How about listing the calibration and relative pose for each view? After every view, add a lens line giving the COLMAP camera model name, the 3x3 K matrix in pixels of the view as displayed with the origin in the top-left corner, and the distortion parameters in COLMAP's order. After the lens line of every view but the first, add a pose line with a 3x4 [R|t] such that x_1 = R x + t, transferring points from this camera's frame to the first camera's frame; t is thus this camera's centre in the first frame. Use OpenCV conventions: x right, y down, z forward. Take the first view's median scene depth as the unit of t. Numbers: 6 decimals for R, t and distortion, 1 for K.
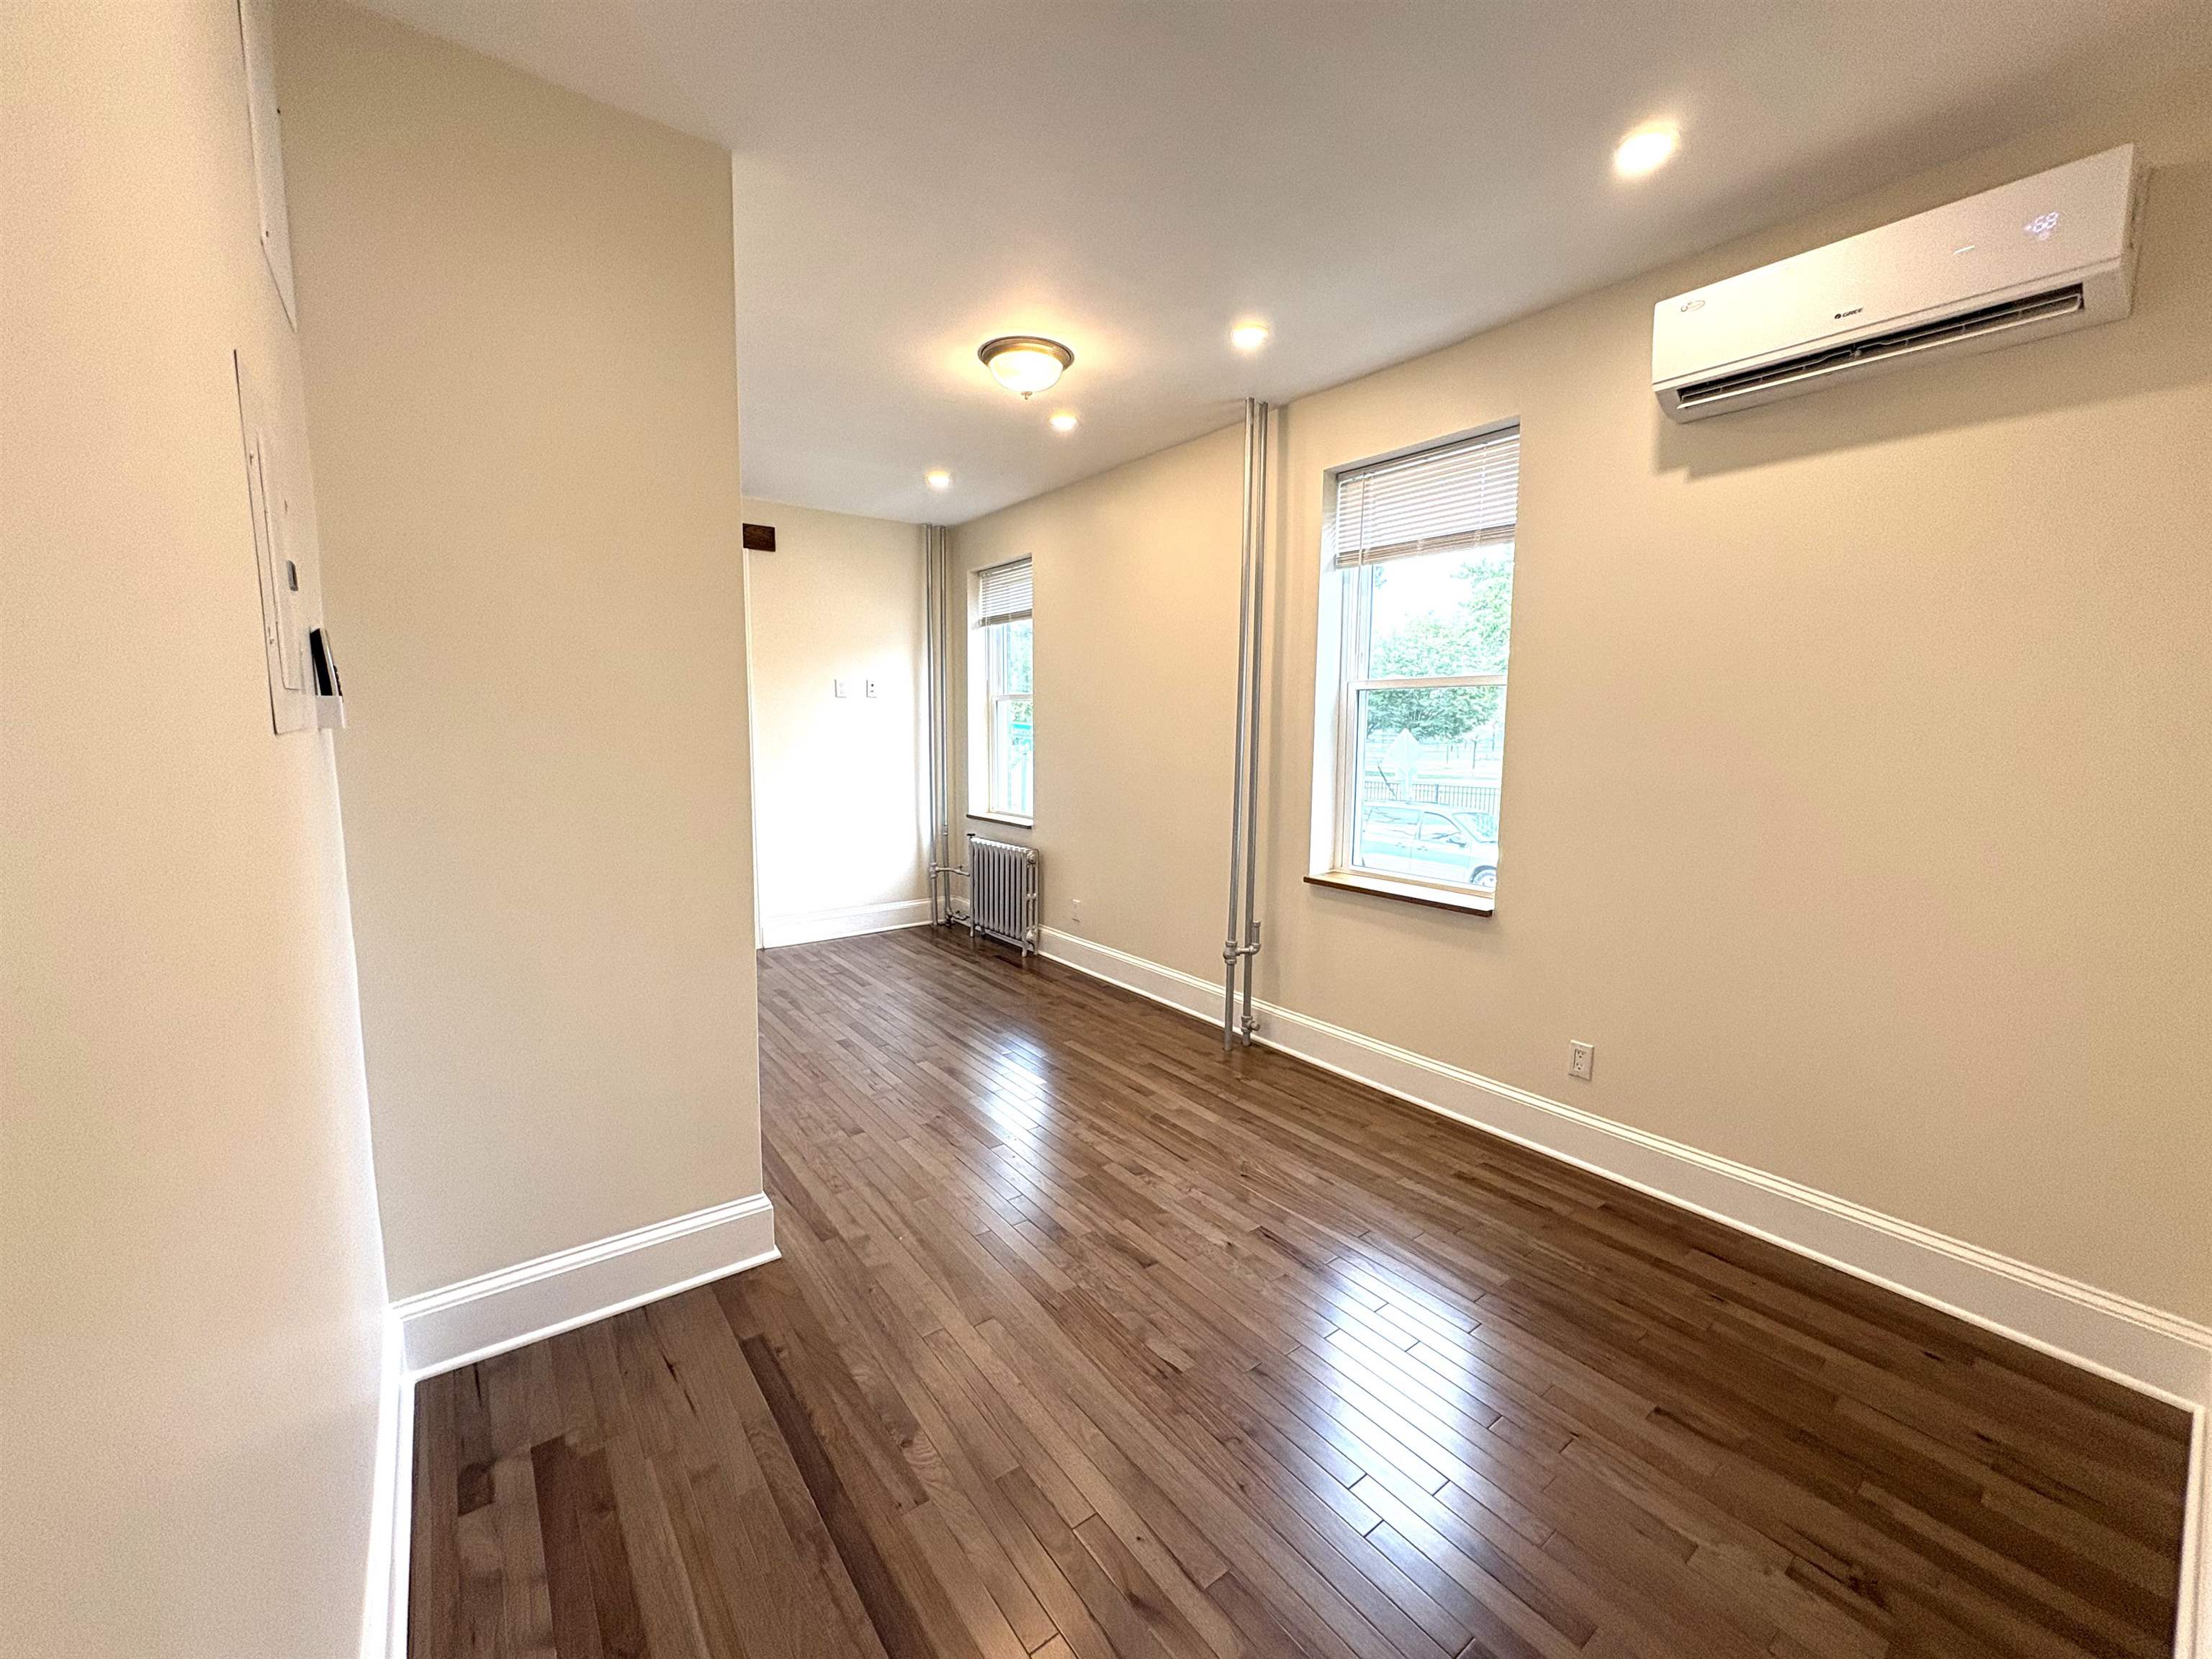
lens RADIAL K [[884.4, 0, 1106.0], [0, 884.4, 829.5], [0, 0, 1]] dist [0.000538, 0.000063]
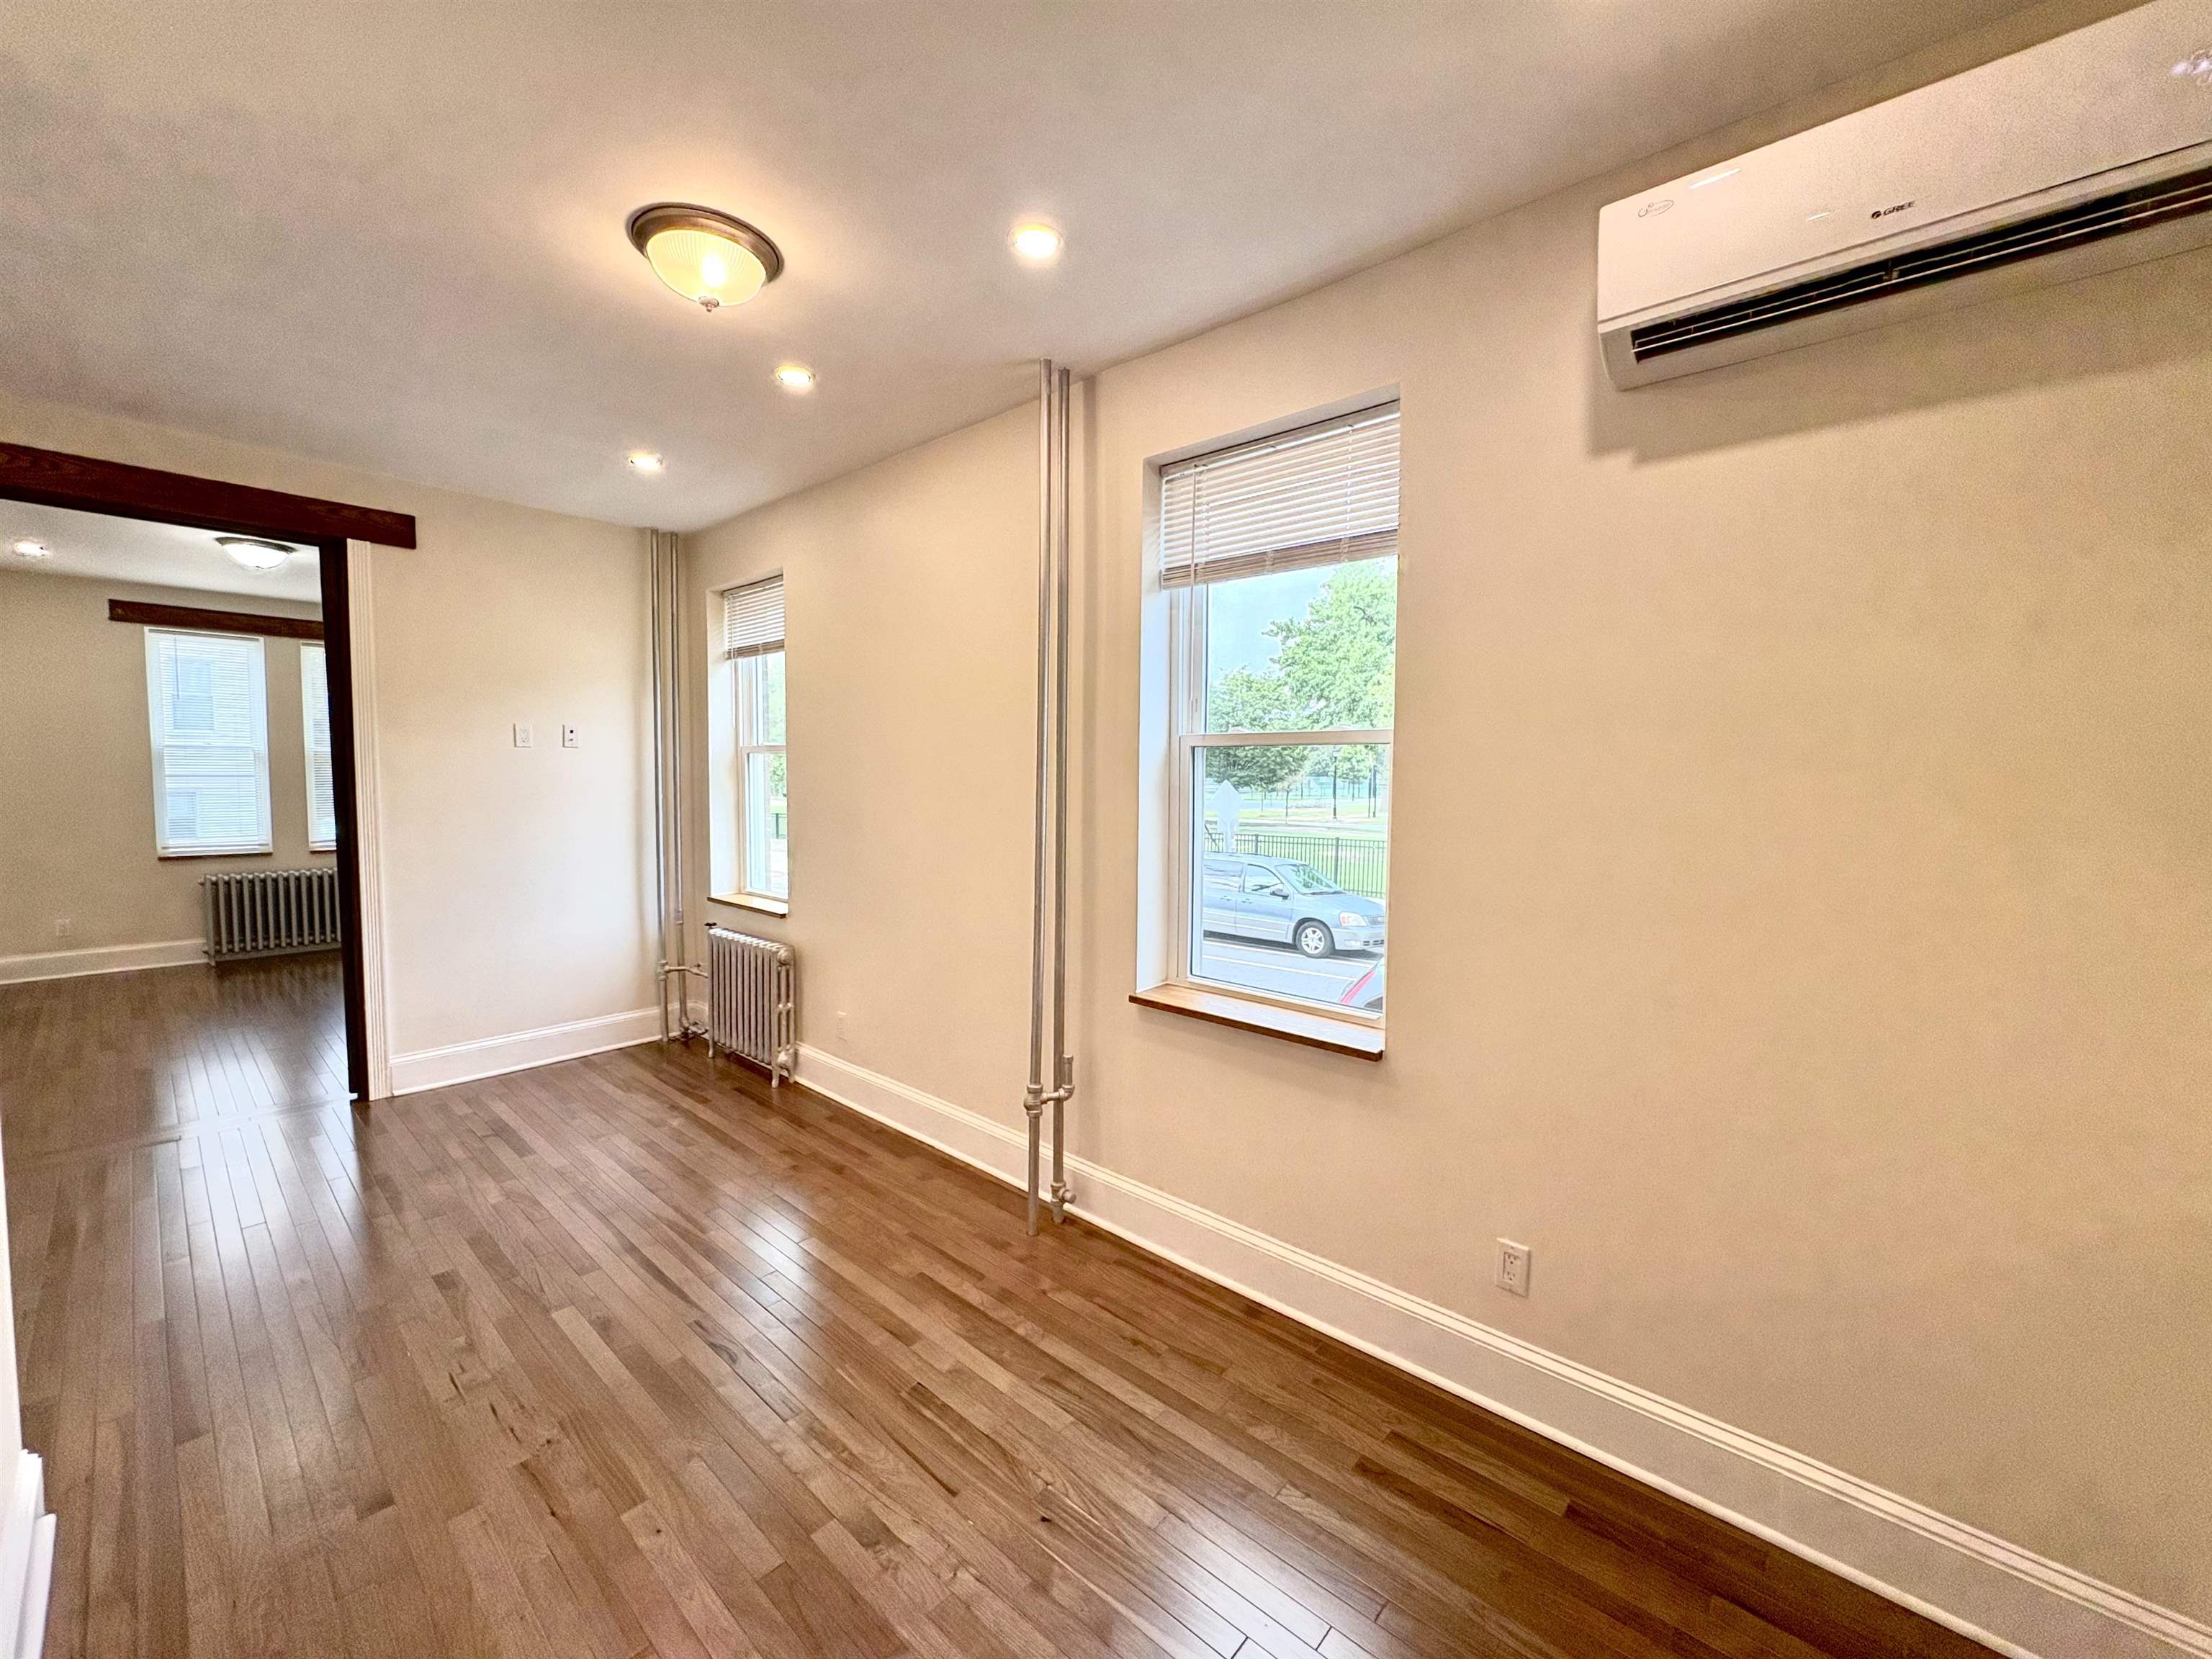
lens RADIAL K [[884.4, 0, 1106.0], [0, 884.4, 829.5], [0, 0, 1]] dist [0.000538, 0.000063]
pose [[0.981116, -0.009468, 0.193191, 0.058868], [0.019905, 0.998441, -0.052156, -0.045164], [-0.192396, 0.055016, 0.979774, 0.253164]]
